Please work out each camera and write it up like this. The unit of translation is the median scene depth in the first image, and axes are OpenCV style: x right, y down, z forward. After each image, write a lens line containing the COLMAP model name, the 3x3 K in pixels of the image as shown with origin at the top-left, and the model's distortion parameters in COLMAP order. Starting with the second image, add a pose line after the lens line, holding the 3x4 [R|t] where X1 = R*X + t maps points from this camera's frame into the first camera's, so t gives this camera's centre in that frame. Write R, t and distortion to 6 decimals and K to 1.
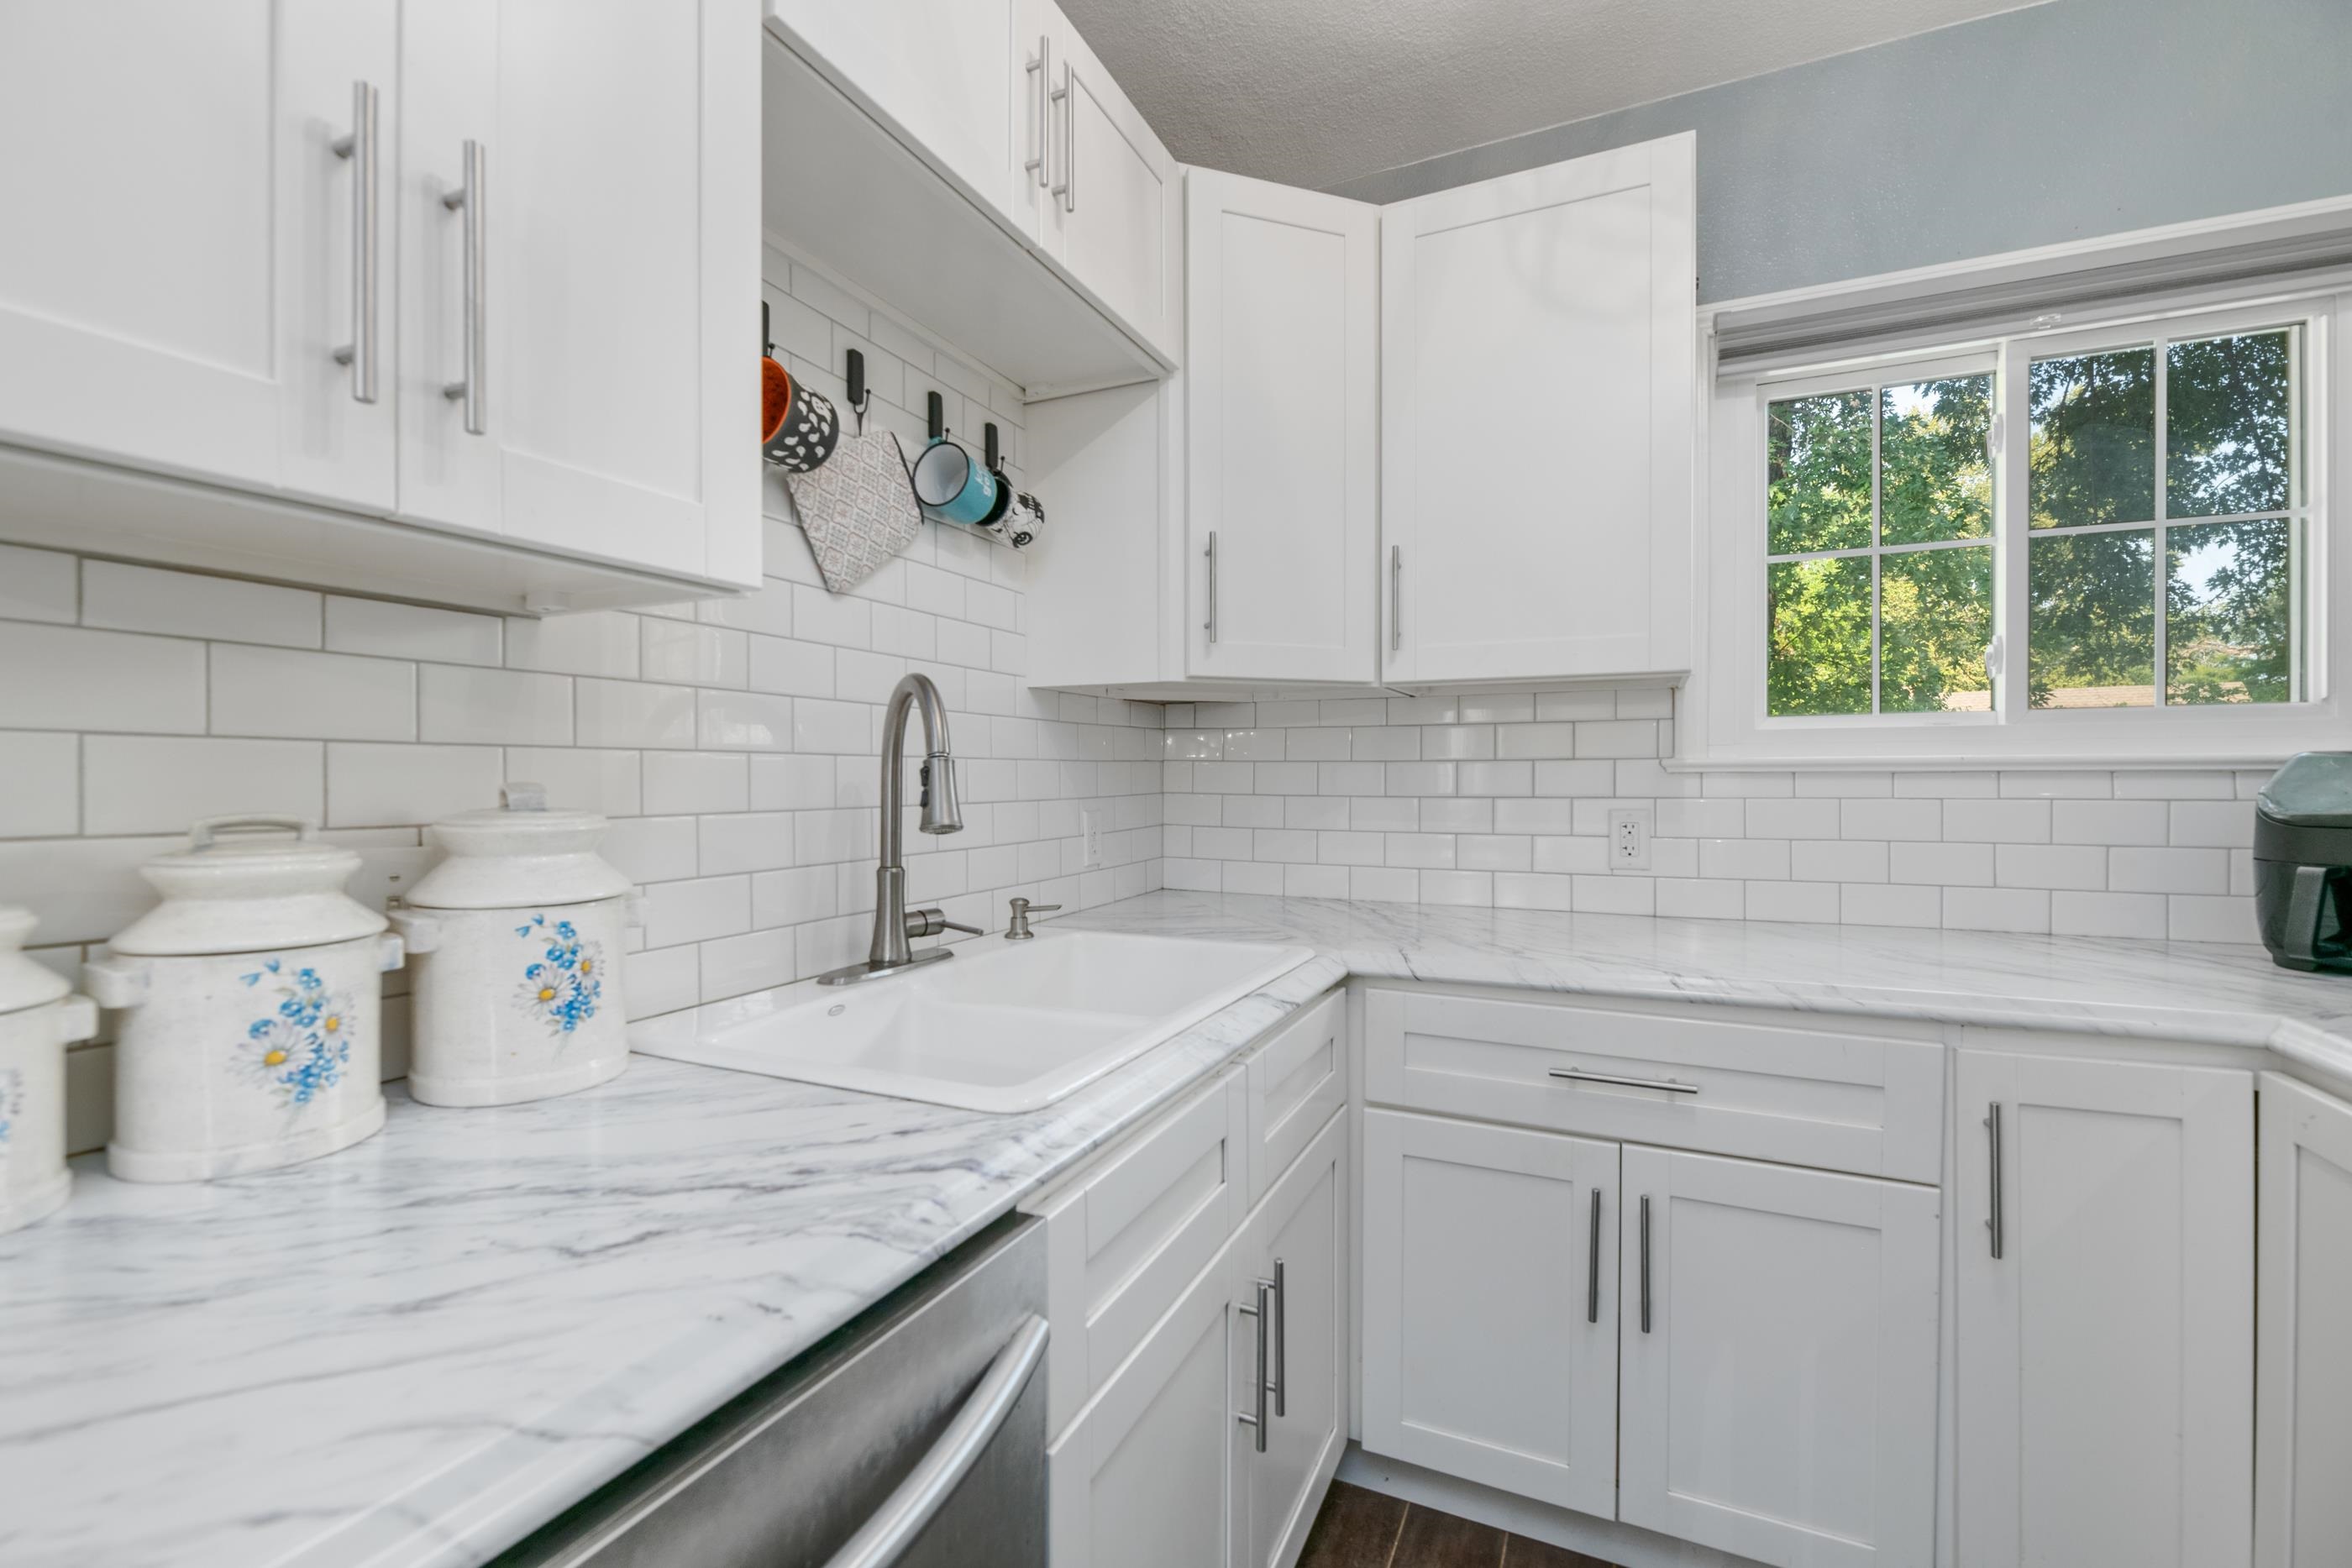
lens RADIAL K [[1015.2, 0, 1176.0], [0, 1015.2, 784.0], [0, 0, 1]] dist [0.000217, -0.000005]
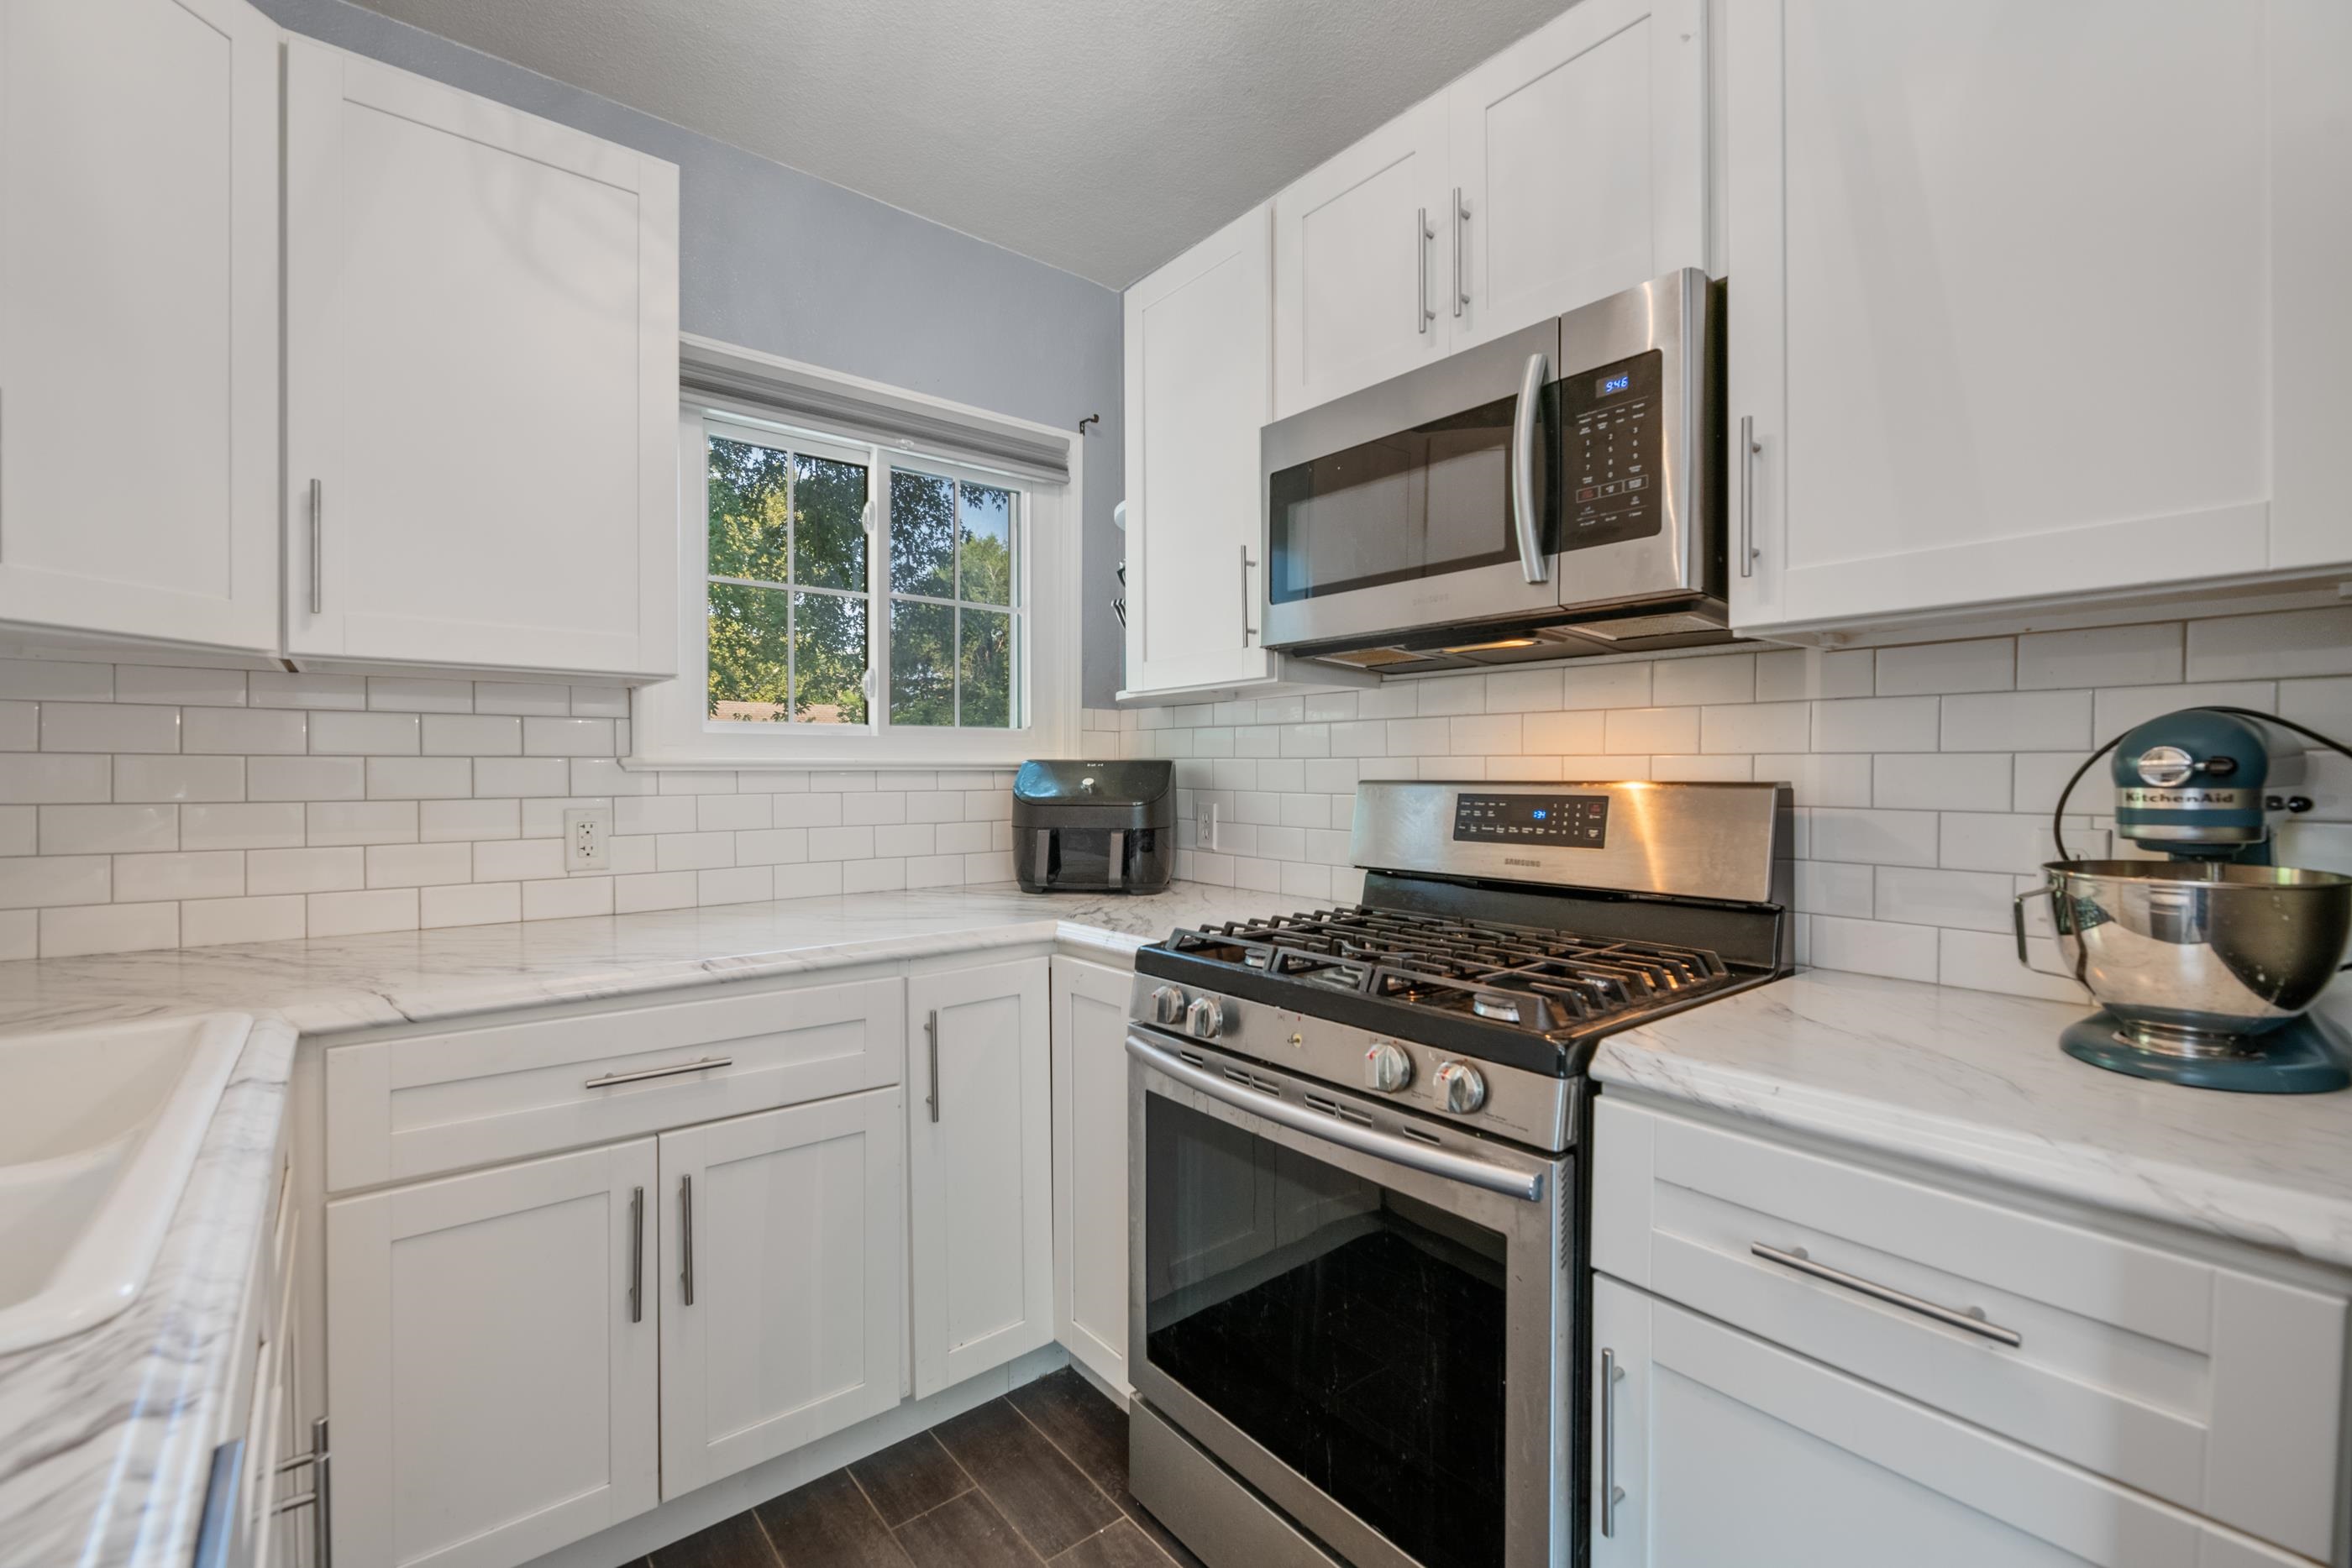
lens RADIAL K [[1015.2, 0, 1176.0], [0, 1015.2, 784.0], [0, 0, 1]] dist [0.000217, -0.000005]
pose [[0.435485, -0.010093, 0.900140, -0.231040], [0.007916, 0.999941, 0.007382, -0.002093], [-0.900161, 0.003911, 0.435539, 0.077431]]
